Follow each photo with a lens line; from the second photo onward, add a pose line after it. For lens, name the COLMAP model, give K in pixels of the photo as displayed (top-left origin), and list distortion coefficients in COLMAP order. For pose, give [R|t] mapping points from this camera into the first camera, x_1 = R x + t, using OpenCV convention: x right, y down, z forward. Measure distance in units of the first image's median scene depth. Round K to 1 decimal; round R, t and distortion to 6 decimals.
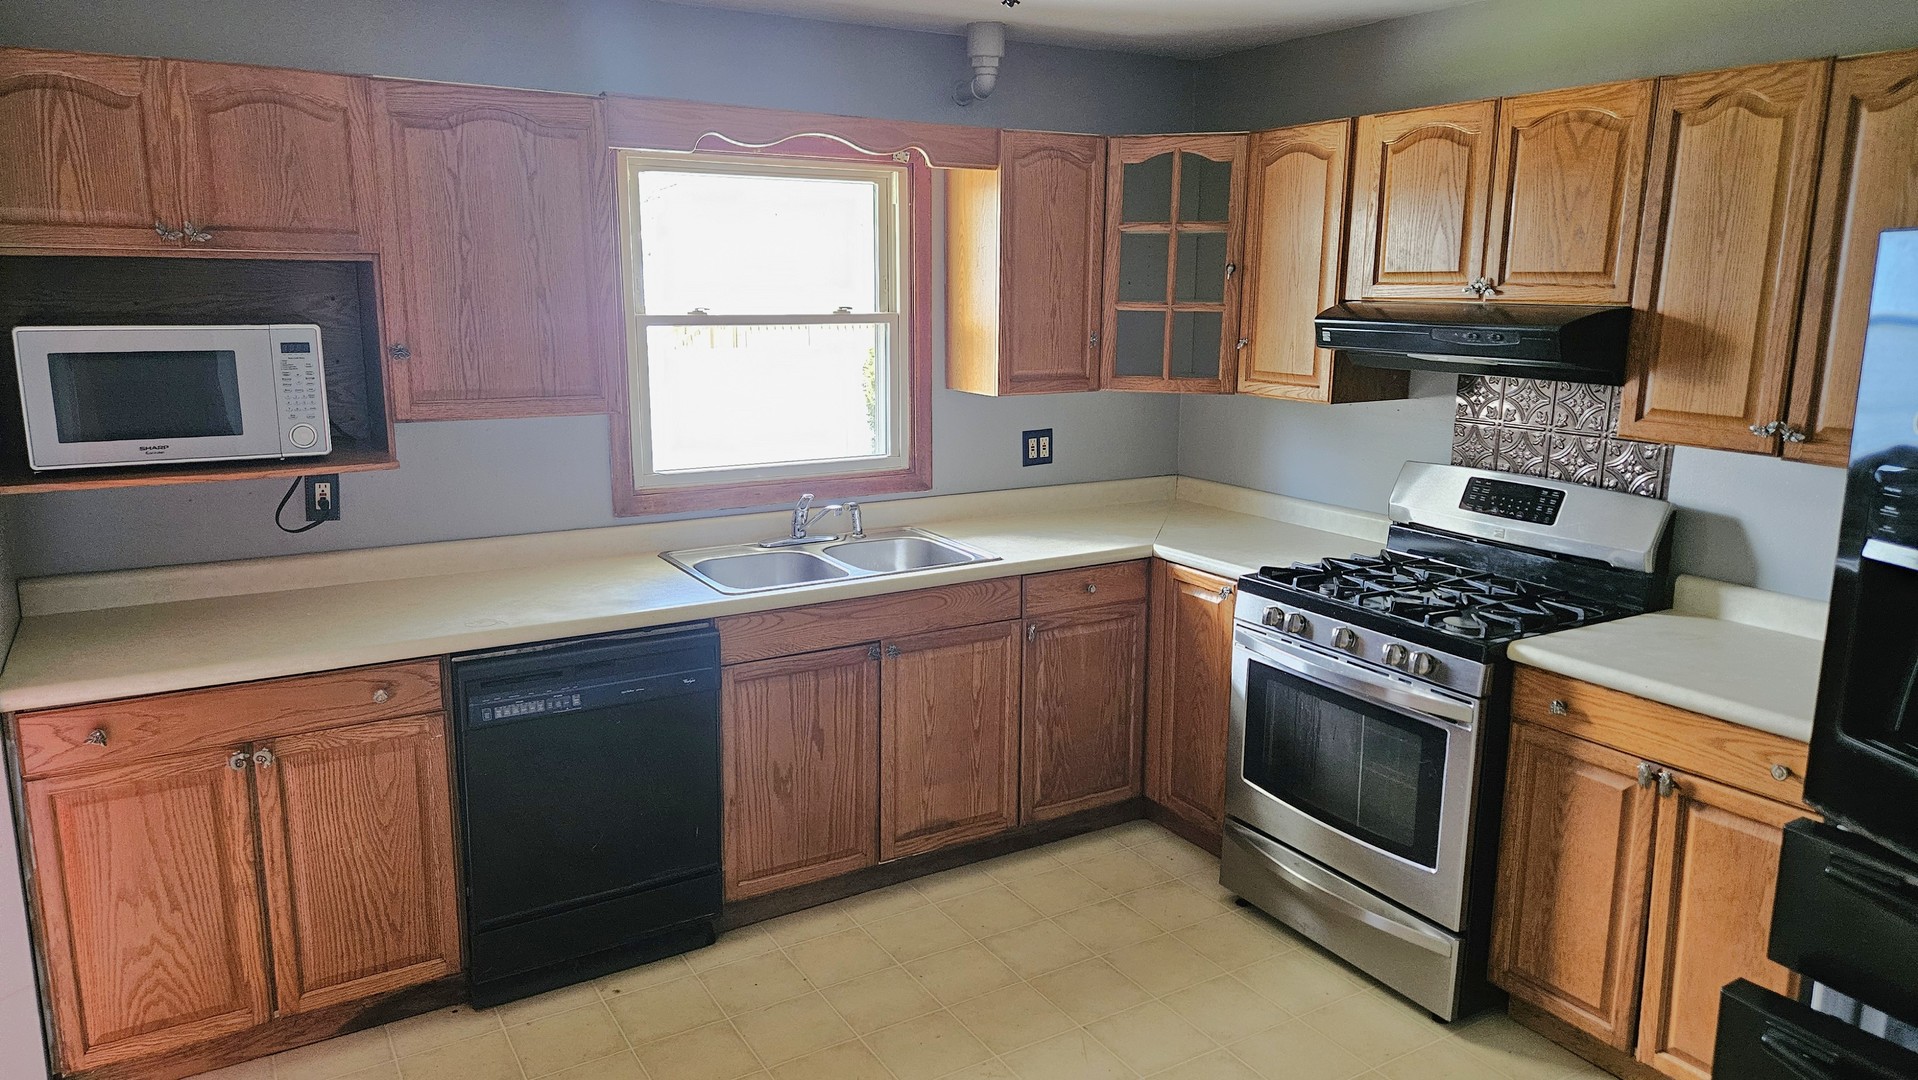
lens RADIAL K [[1253.0, 0, 963.2], [0, 1253.0, 519.7], [0, 0, 1]] dist [0.063642, -0.056899]
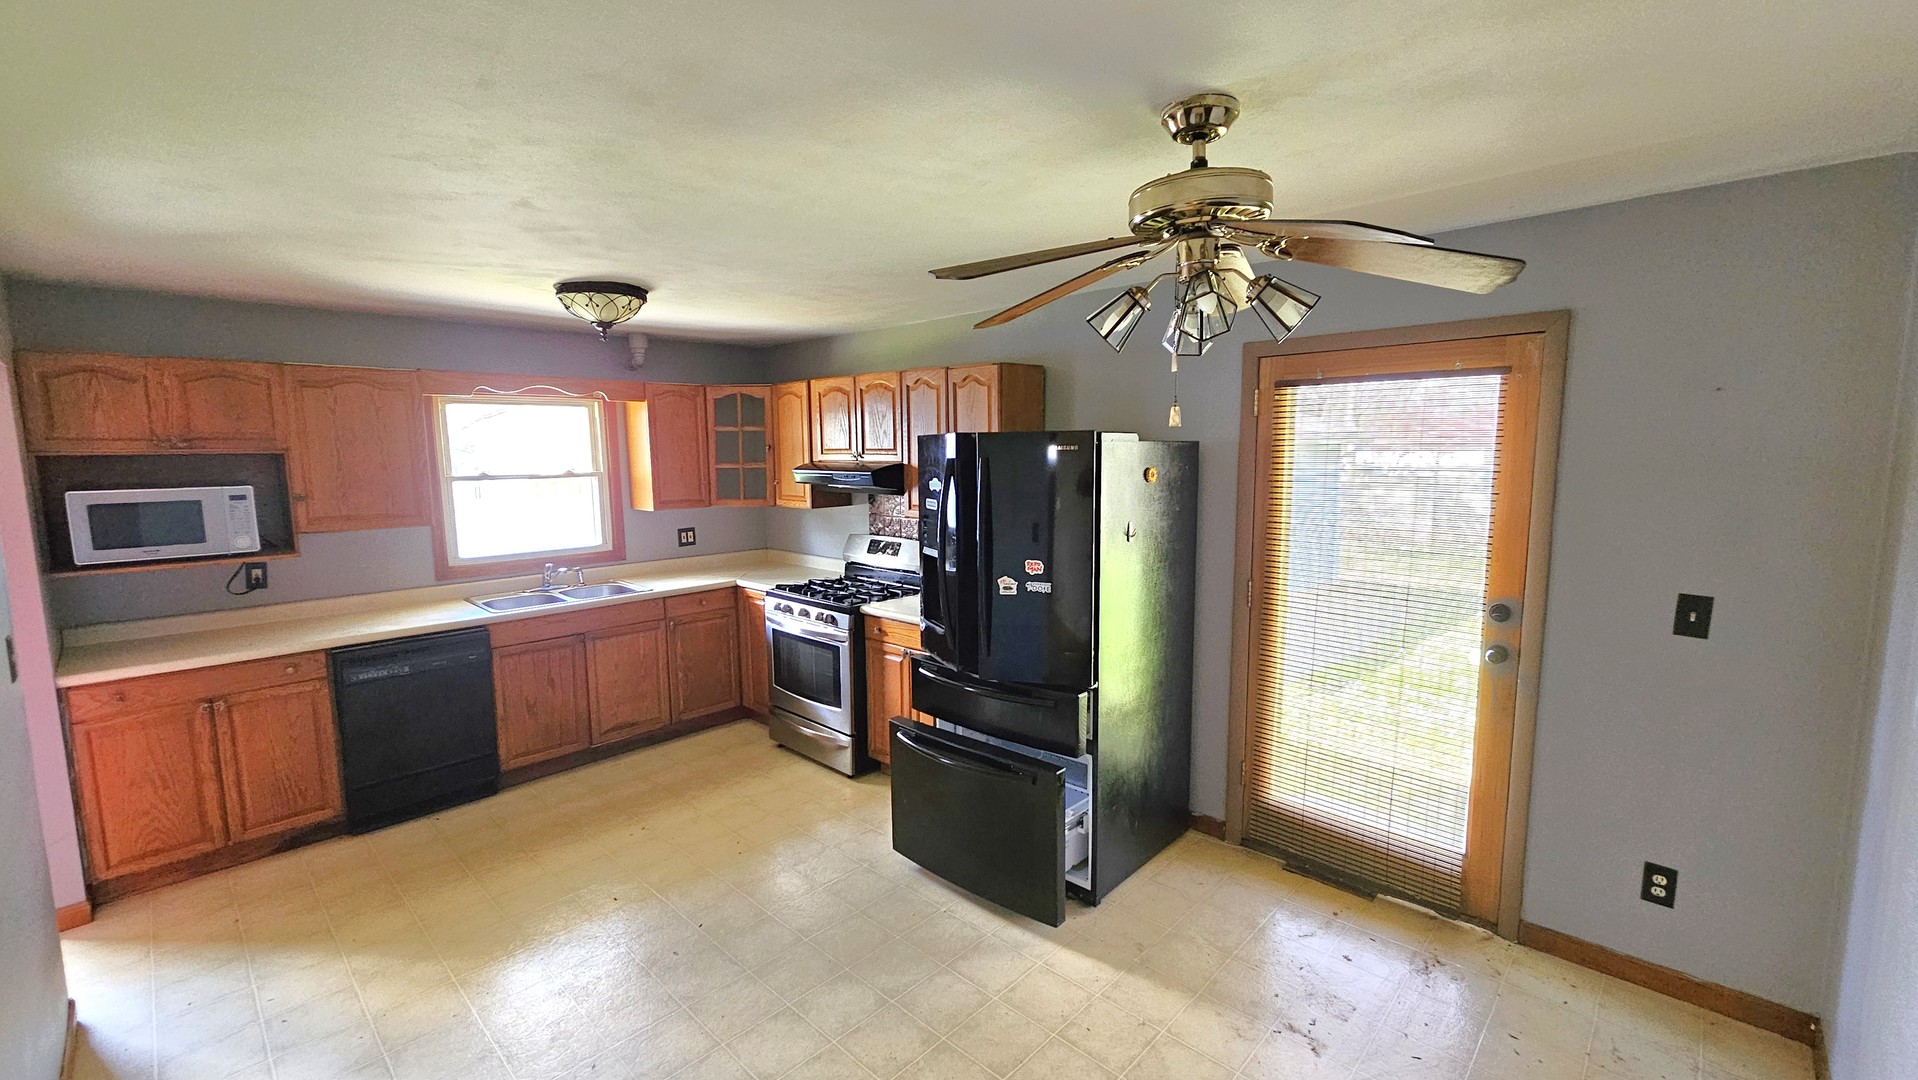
lens RADIAL K [[776.7, 0, 959.0], [0, 776.7, 540.0], [0, 0, 1]] dist [0.000219, 0.000265]
pose [[0.966424, -0.046178, 0.252770, 0.210105], [0.063820, 0.996031, -0.062043, 0.064664], [-0.248902, 0.076092, 0.965535, -0.371405]]
